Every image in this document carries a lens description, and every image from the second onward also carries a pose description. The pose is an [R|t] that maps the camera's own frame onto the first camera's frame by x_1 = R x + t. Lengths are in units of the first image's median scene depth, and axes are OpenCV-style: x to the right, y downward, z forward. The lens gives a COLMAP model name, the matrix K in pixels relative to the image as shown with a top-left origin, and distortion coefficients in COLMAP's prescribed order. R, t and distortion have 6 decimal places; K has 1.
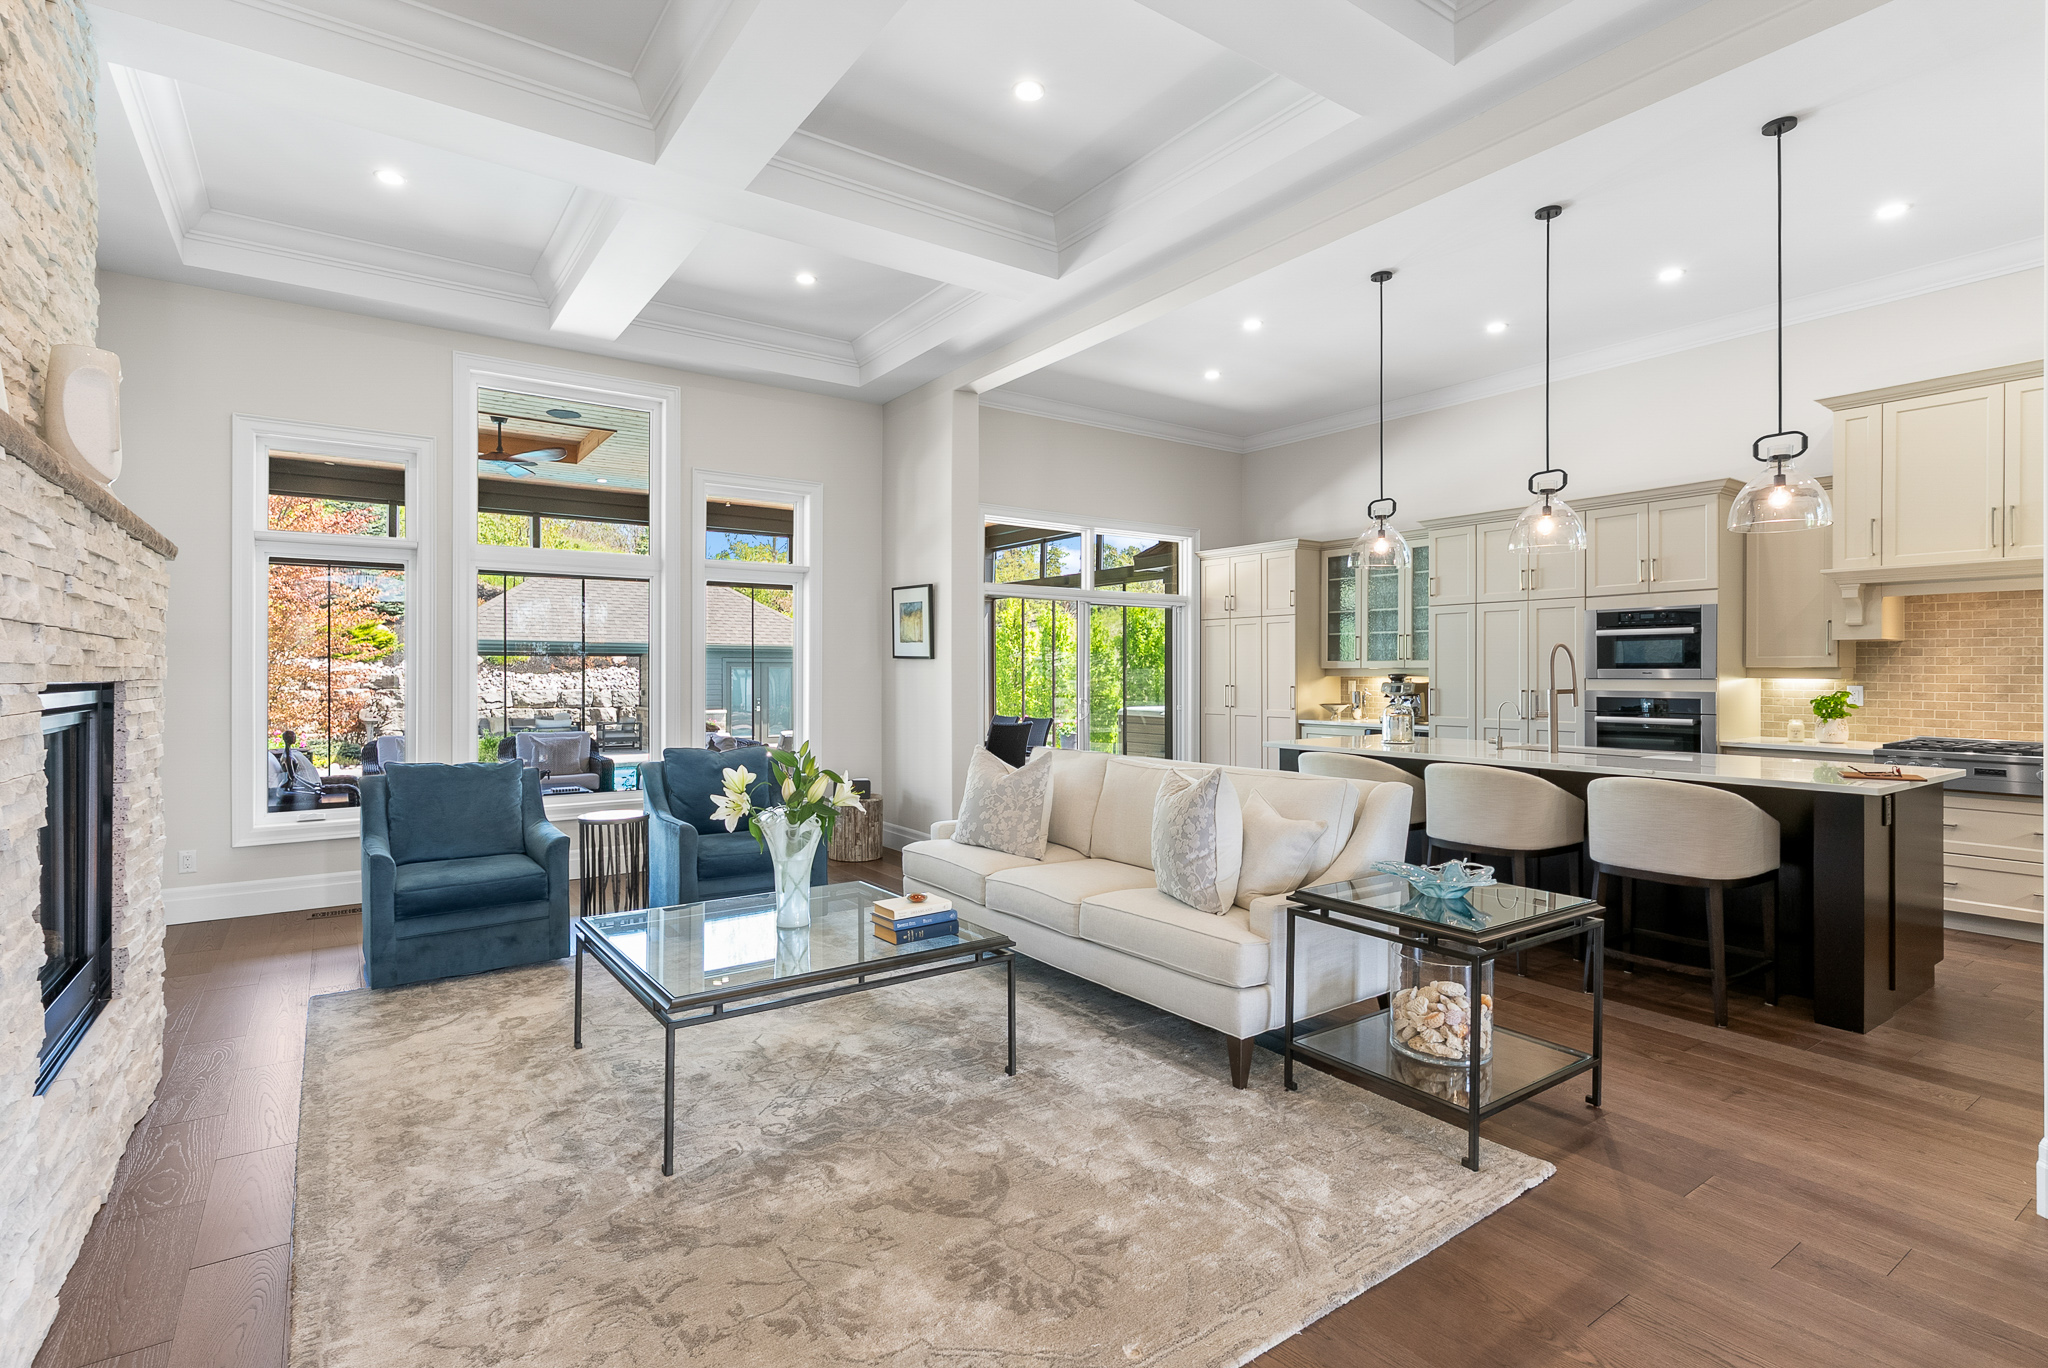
lens RADIAL K [[993.8, 0, 1018.2], [0, 993.8, 677.1], [0, 0, 1]] dist [0.001312, 0.001060]
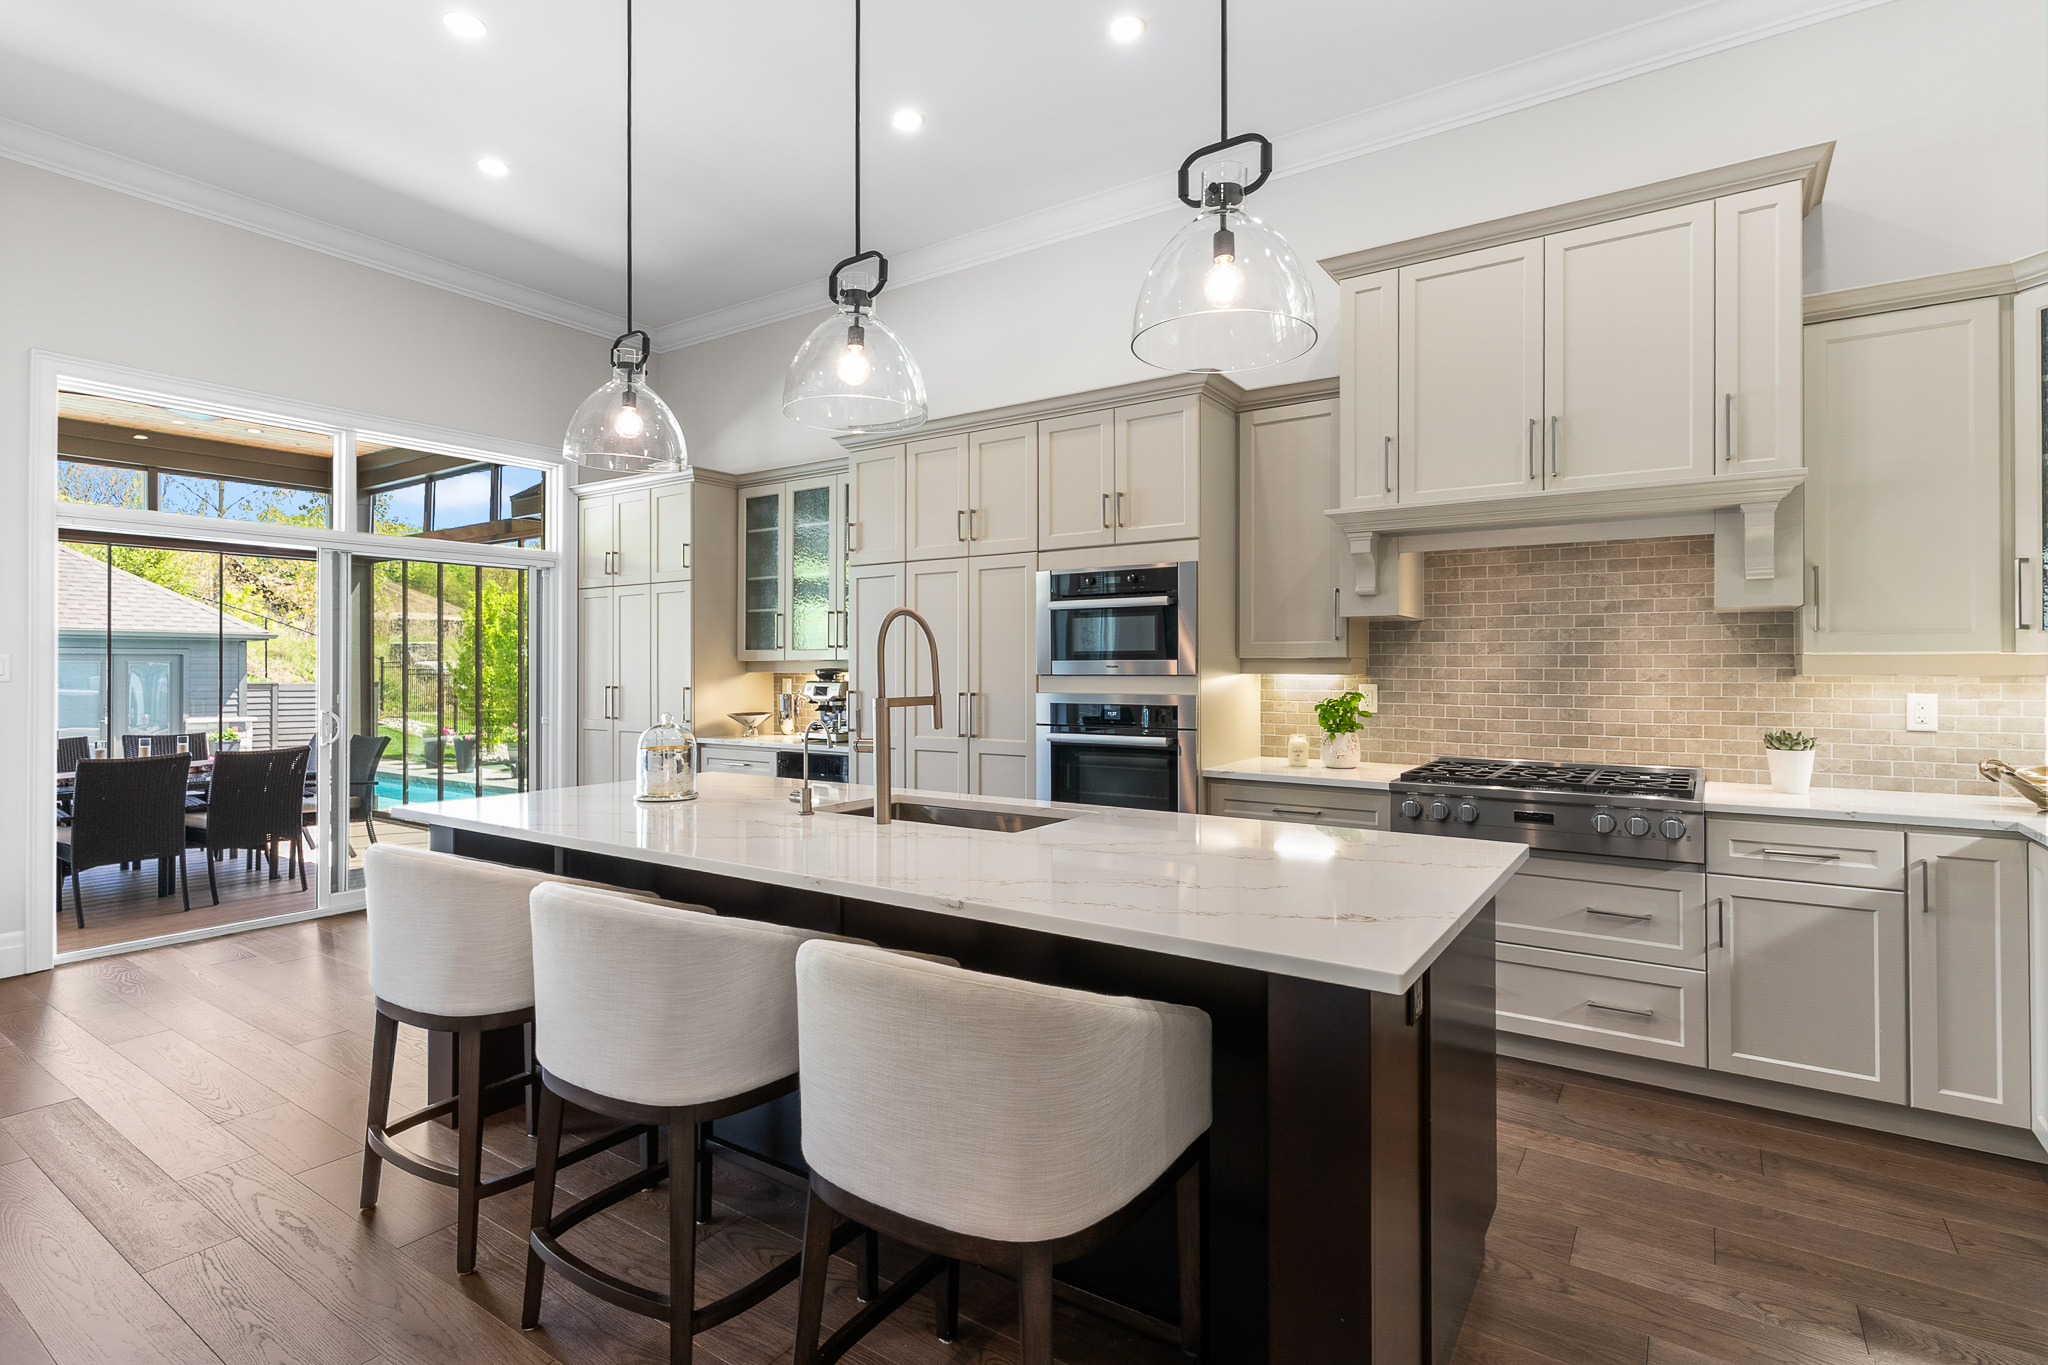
lens RADIAL K [[993.8, 0, 1029.0], [0, 993.8, 673.2], [0, 0, 1]] dist [0.001312, 0.001060]
pose [[0.935008, -0.003700, 0.354607, 0.367199], [0.003349, 0.999993, 0.001603, -0.000862], [-0.354611, -0.000311, 0.935014, 0.427659]]
